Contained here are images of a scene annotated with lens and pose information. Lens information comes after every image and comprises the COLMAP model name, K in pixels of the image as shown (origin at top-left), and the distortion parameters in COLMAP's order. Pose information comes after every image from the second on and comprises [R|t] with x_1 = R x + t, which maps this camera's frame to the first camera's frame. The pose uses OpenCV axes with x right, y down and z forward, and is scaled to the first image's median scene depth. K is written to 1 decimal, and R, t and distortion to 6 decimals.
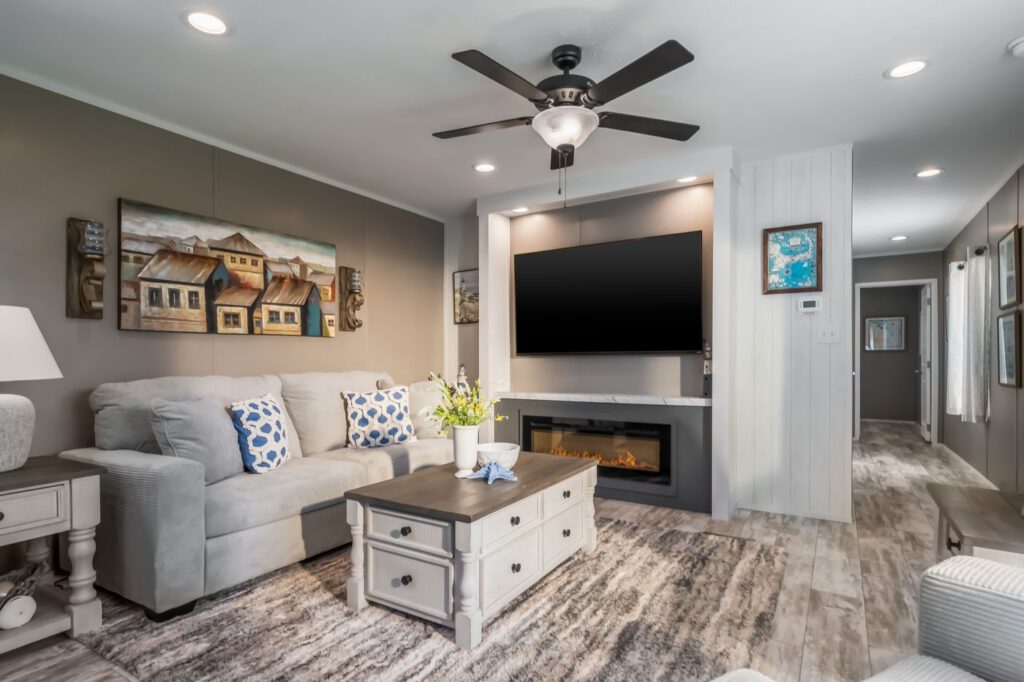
lens RADIAL K [[517.2, 0, 507.2], [0, 517.2, 375.0], [0, 0, 1]] dist [0.000105, 0.000070]
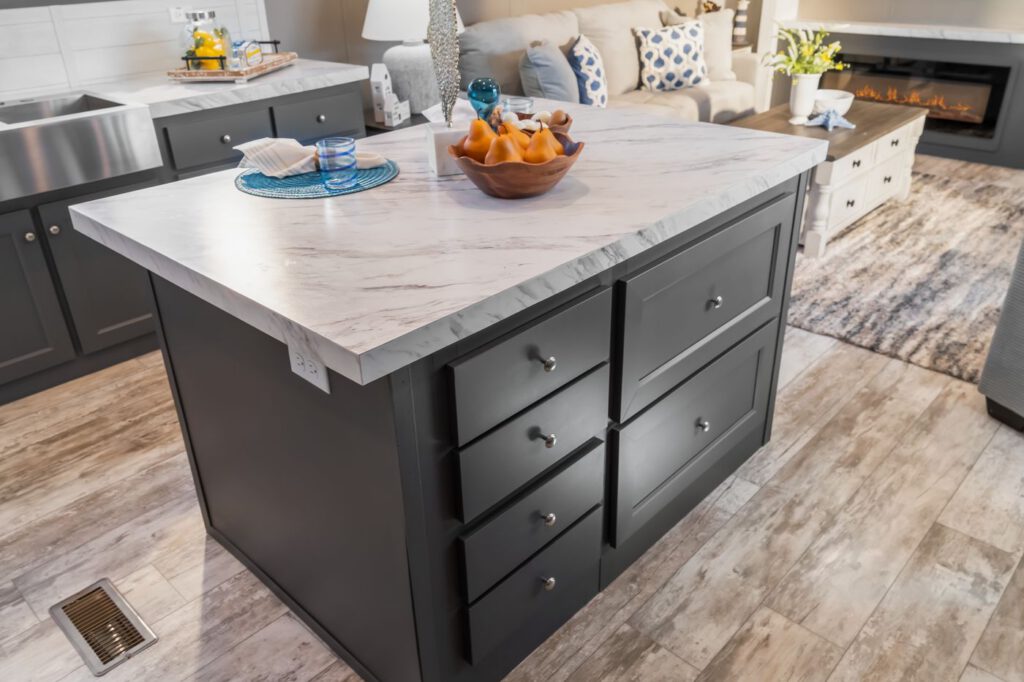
lens RADIAL K [[769.8, 0, 510.7], [0, 769.8, 322.1], [0, 0, 1]] dist [0.001356, 0.003188]
pose [[0.980361, 0.071261, -0.183884, -0.264103], [0.015119, 0.902530, 0.430362, -0.097664], [0.196629, -0.424691, 0.883728, -0.536714]]
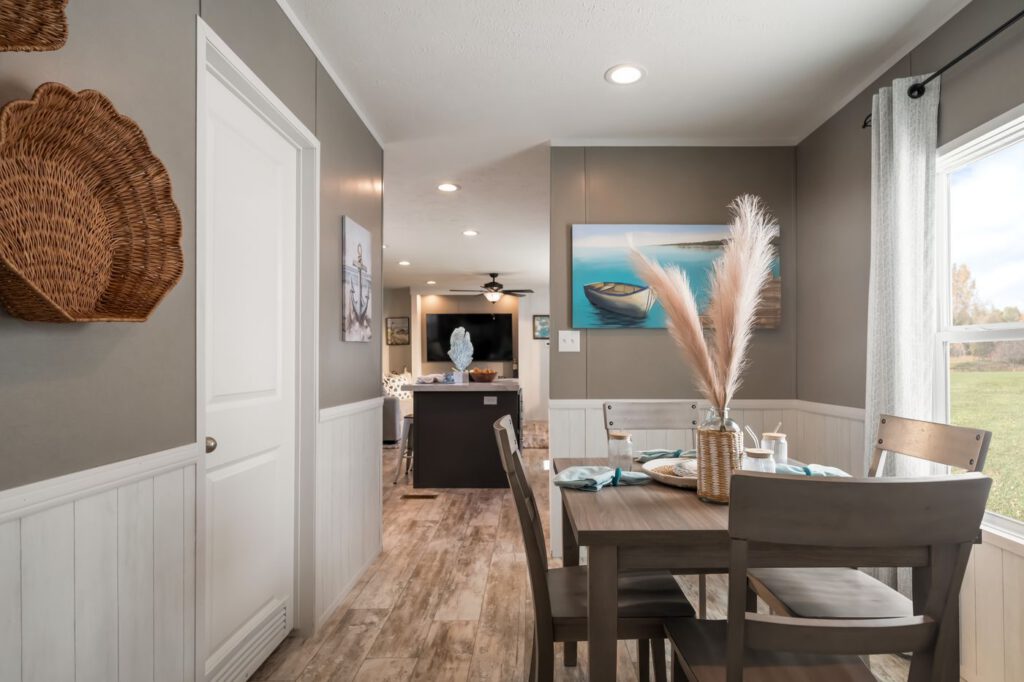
lens RADIAL K [[547.1, 0, 512.3], [0, 547.1, 368.9], [0, 0, 1]] dist [0.002355, 0.000348]
pose [[0.862657, -0.009351, 0.505704, -1.149726], [0.016912, 0.999803, -0.010361, 0.028708], [-0.505507, 0.017491, 0.862645, -1.541785]]
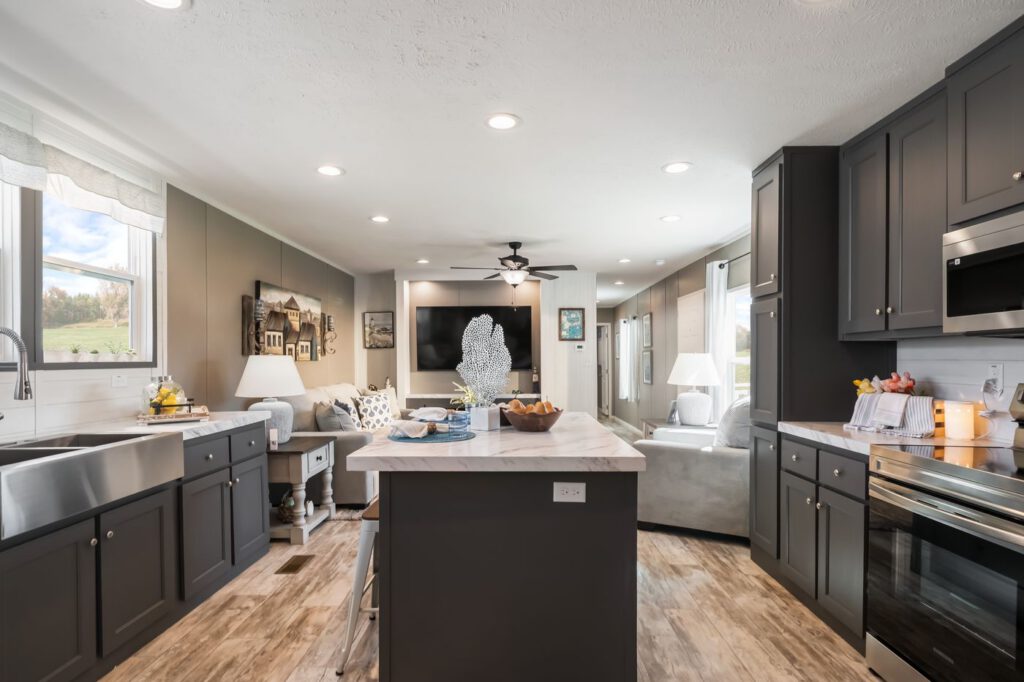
lens RADIAL K [[510.7, 0, 482.9], [0, 510.7, 378.0], [0, 0, 1]] dist [-0.001651, -0.000466]
pose [[0.877137, -0.016750, 0.479948, -0.790597], [0.015225, 0.999859, 0.007069, -0.033651], [-0.479998, 0.001107, 0.877269, -0.651938]]
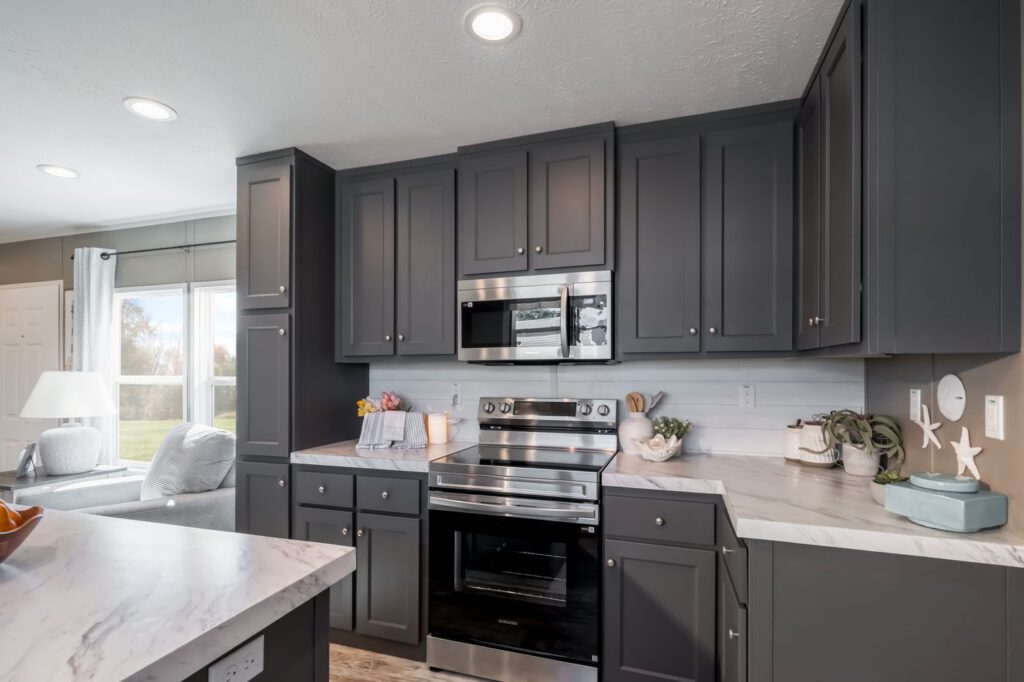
lens RADIAL K [[498.2, 0, 514.1], [0, 498.2, 370.3], [0, 0, 1]] dist [0.000701, 0.000114]
pose [[-0.230975, -0.007609, 0.972930, -0.744350], [0.038655, 0.999108, 0.016990, -0.070916], [-0.972192, 0.041533, -0.230475, -0.280197]]
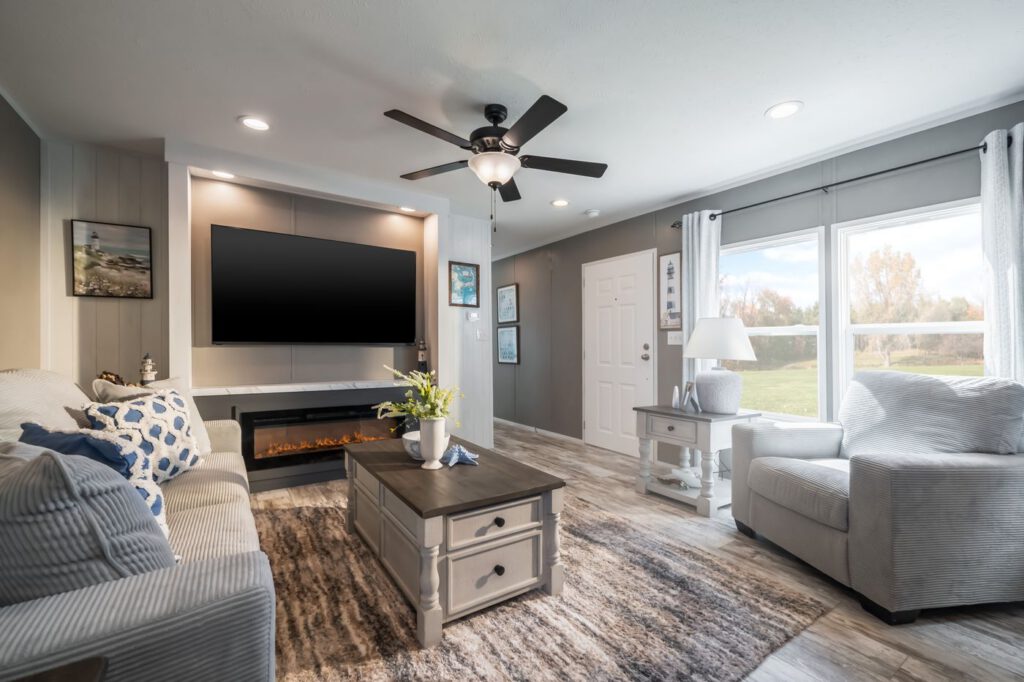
lens RADIAL K [[429.2, 0, 503.0], [0, 429.2, 354.0], [0, 0, 1]] dist [-0.003297, -0.000205]
pose [[0.415467, -0.006817, 0.909583, -0.600552], [0.018583, 0.999827, -0.000995, -0.017008], [-0.909418, 0.017316, 0.415522, 0.400634]]
